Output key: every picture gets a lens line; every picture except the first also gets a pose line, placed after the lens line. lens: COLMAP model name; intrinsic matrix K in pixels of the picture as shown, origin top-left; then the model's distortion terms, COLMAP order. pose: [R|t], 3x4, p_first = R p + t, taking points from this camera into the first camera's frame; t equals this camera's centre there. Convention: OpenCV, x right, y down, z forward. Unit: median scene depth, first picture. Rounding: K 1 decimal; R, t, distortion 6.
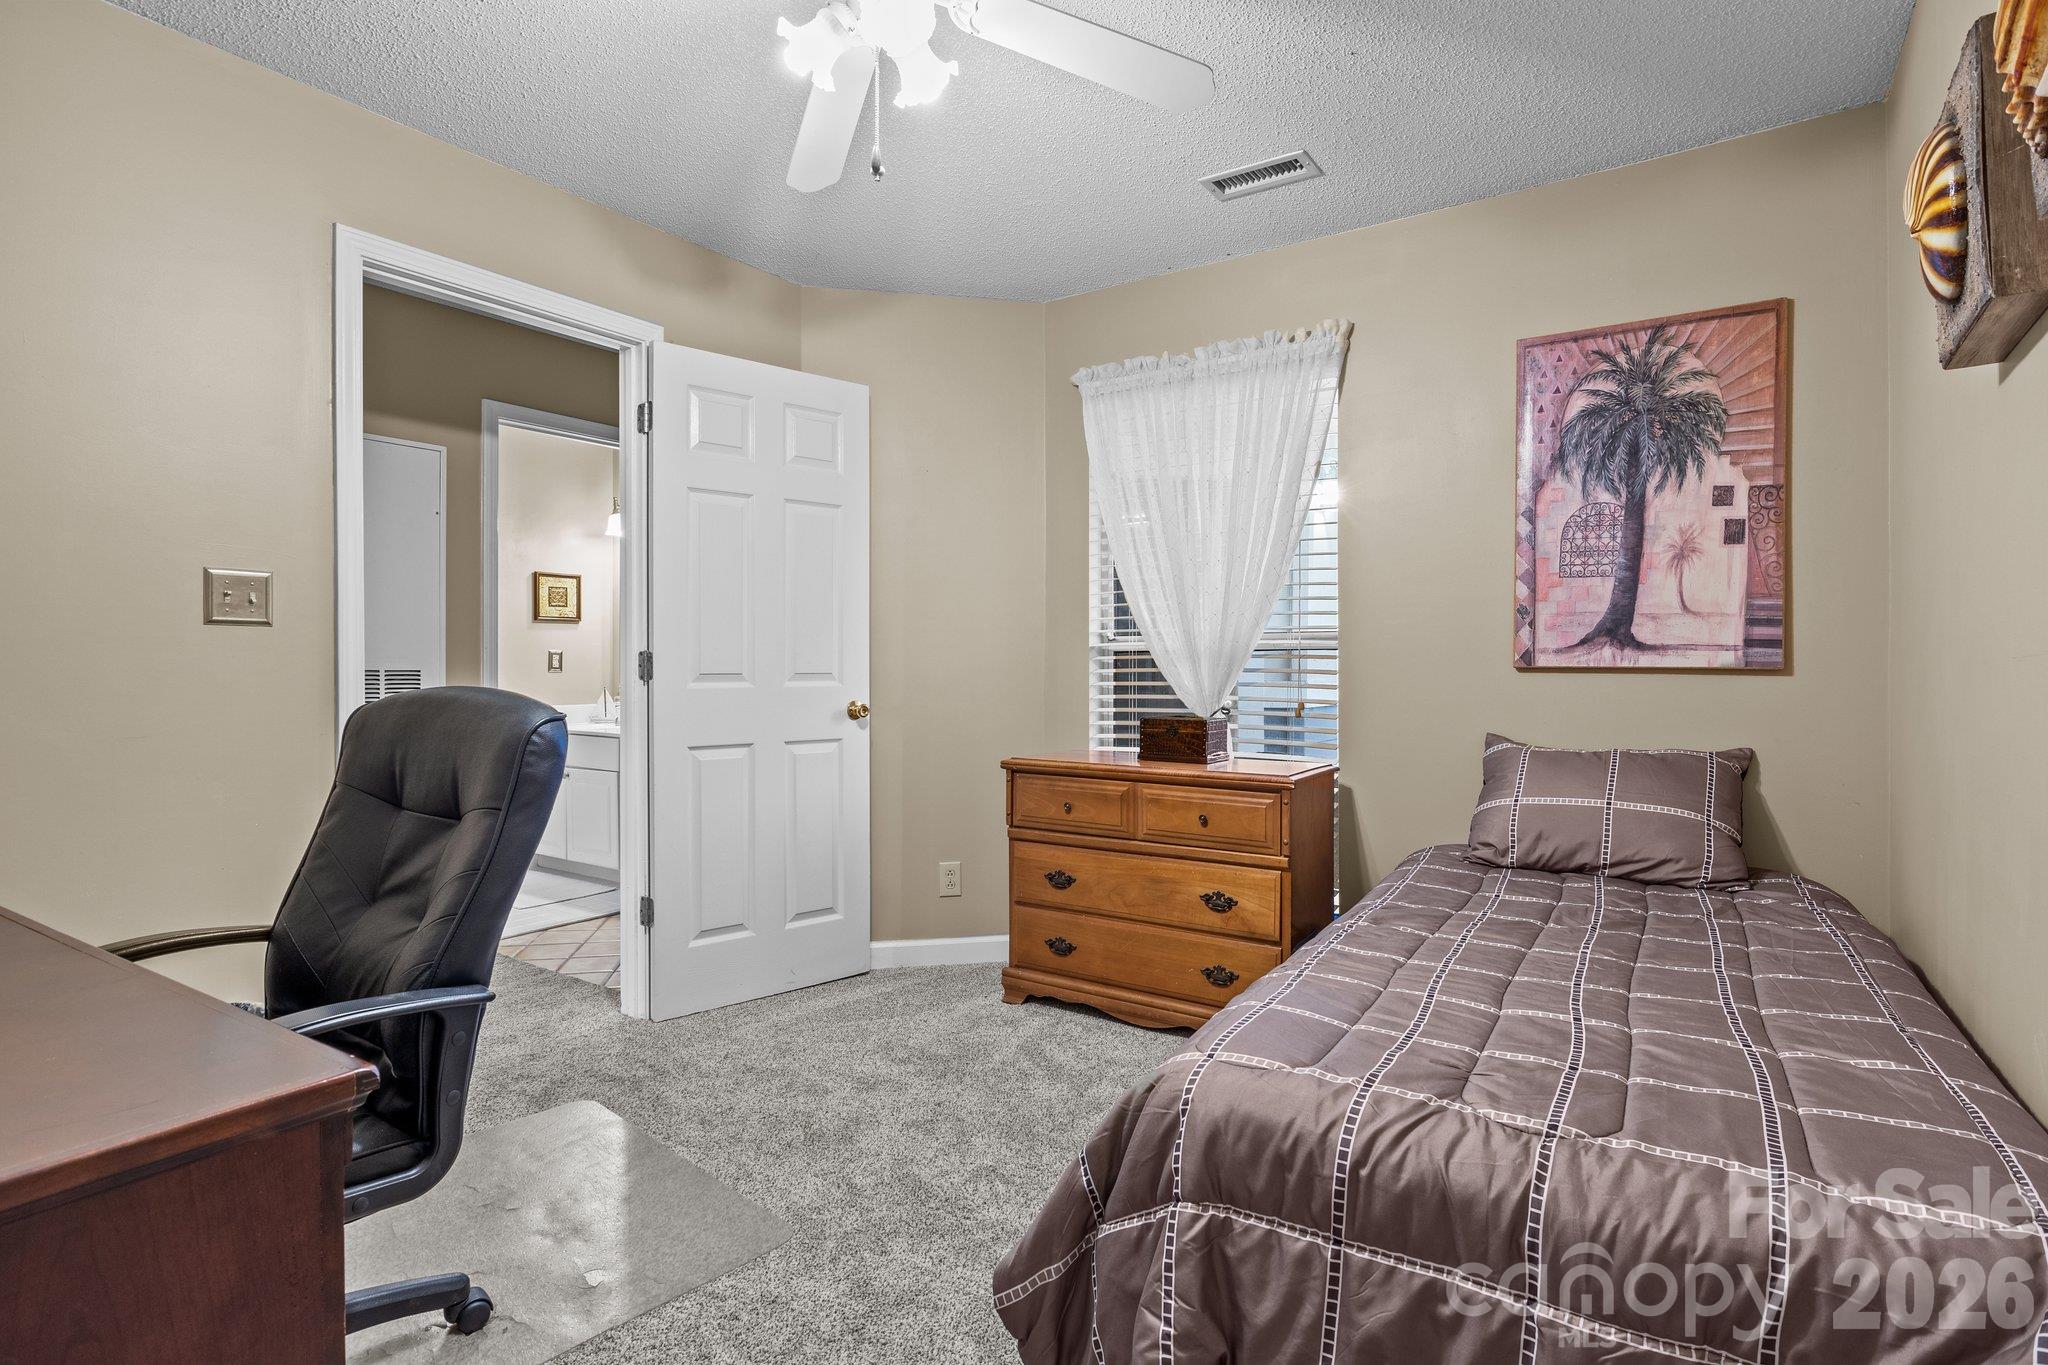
lens RADIAL K [[1007.3, 0, 1027.4], [0, 1007.3, 674.8], [0, 0, 1]] dist [-0.002082, -0.000774]
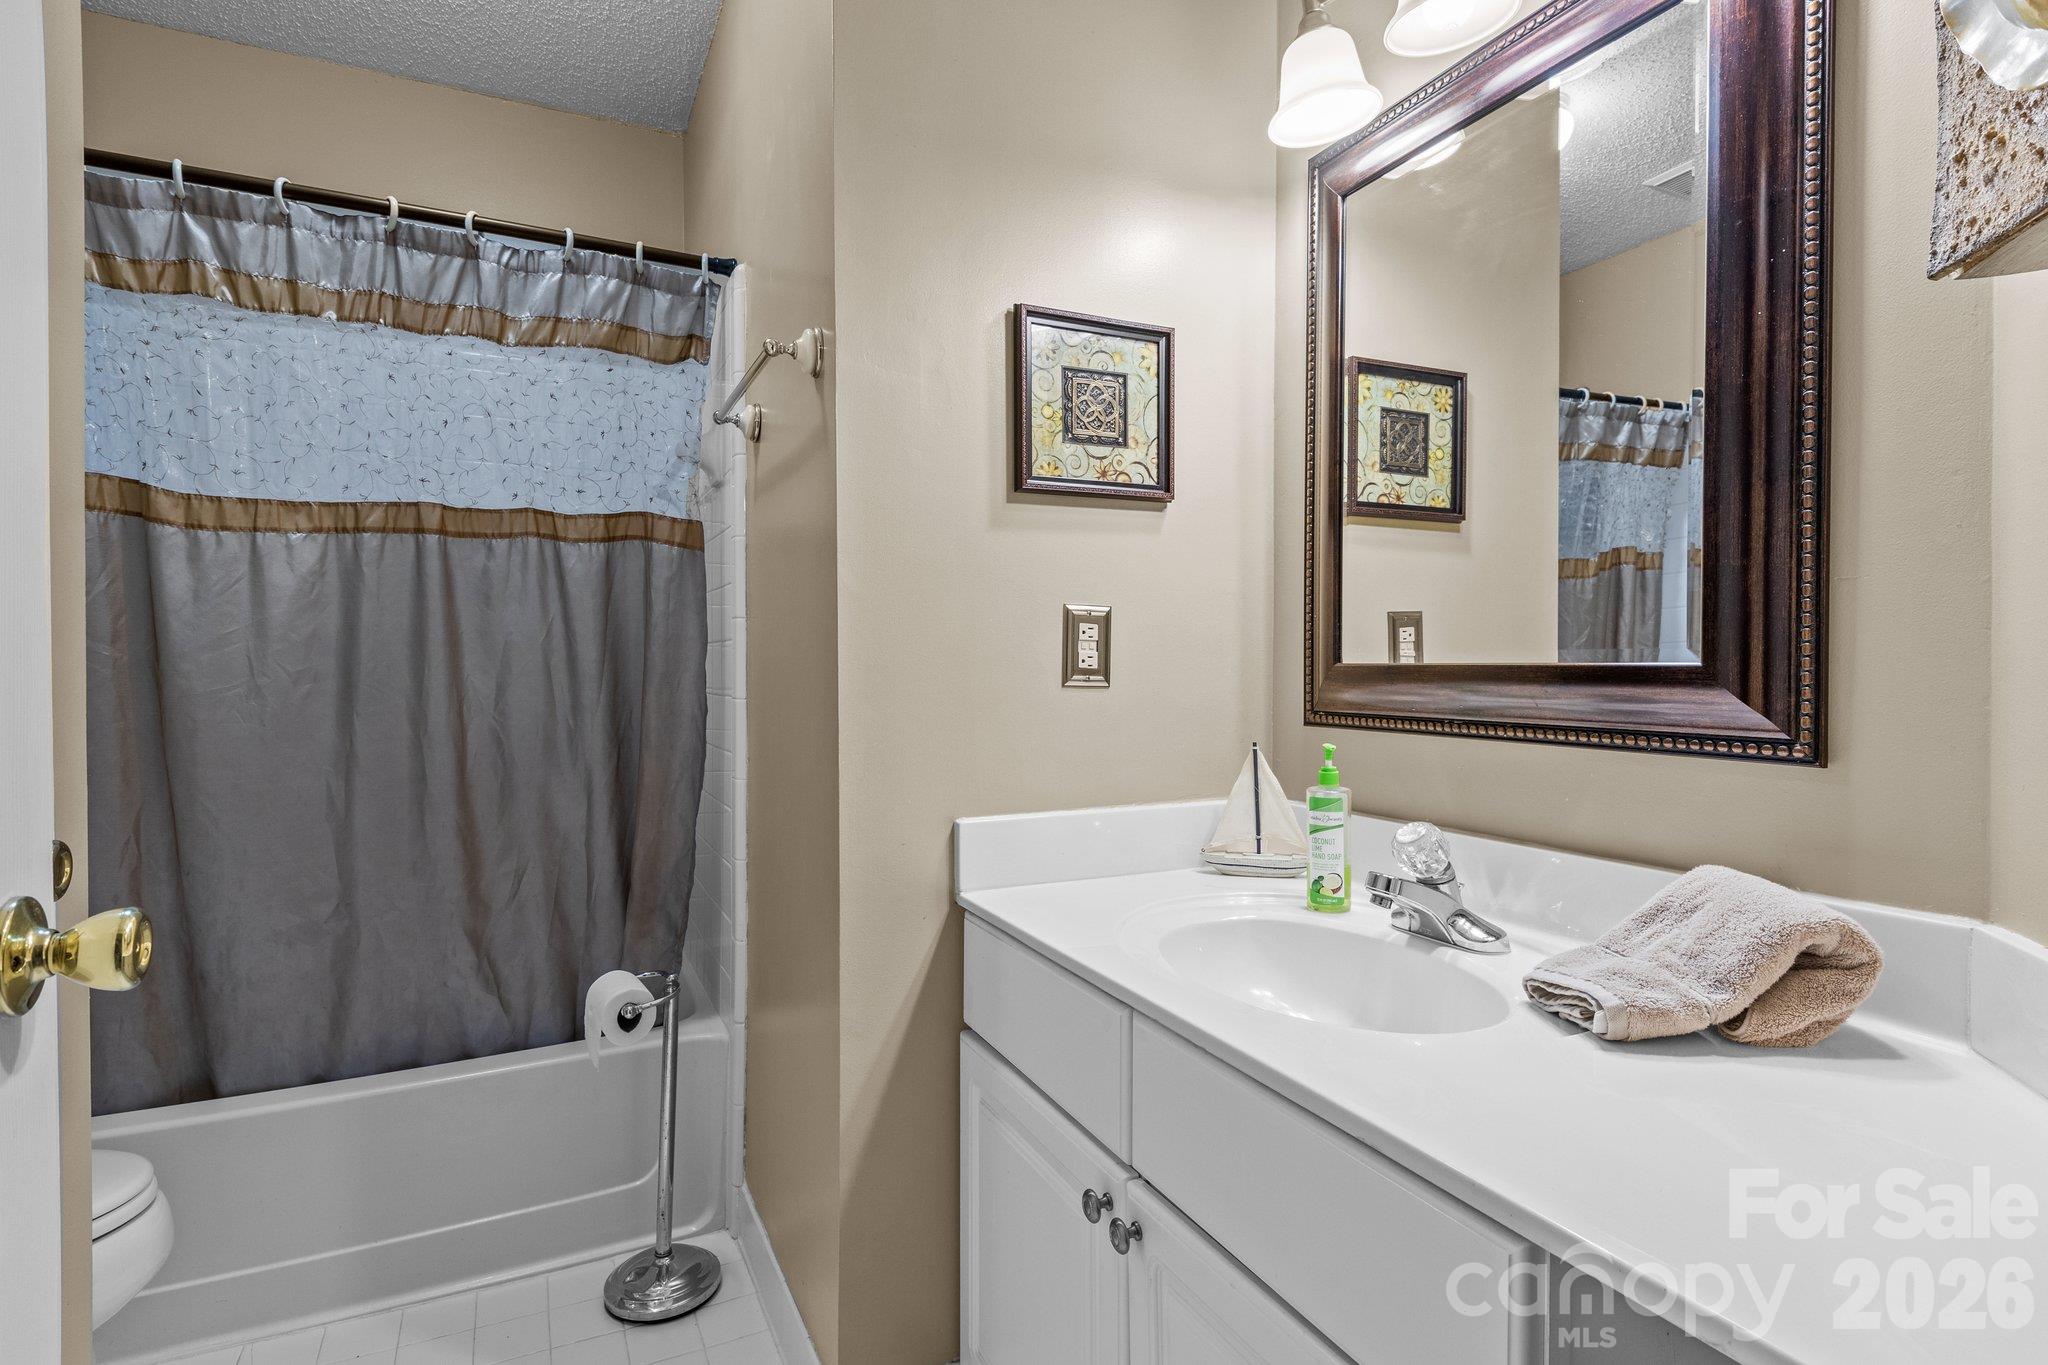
lens RADIAL K [[1007.3, 0, 1023.2], [0, 1007.3, 676.2], [0, 0, 1]] dist [-0.002082, -0.000774]
pose [[0.859973, 0.003864, -0.510325, -0.343959], [-0.000662, 0.999979, 0.006455, -0.007199], [0.510340, -0.005213, 0.859957, 0.755818]]
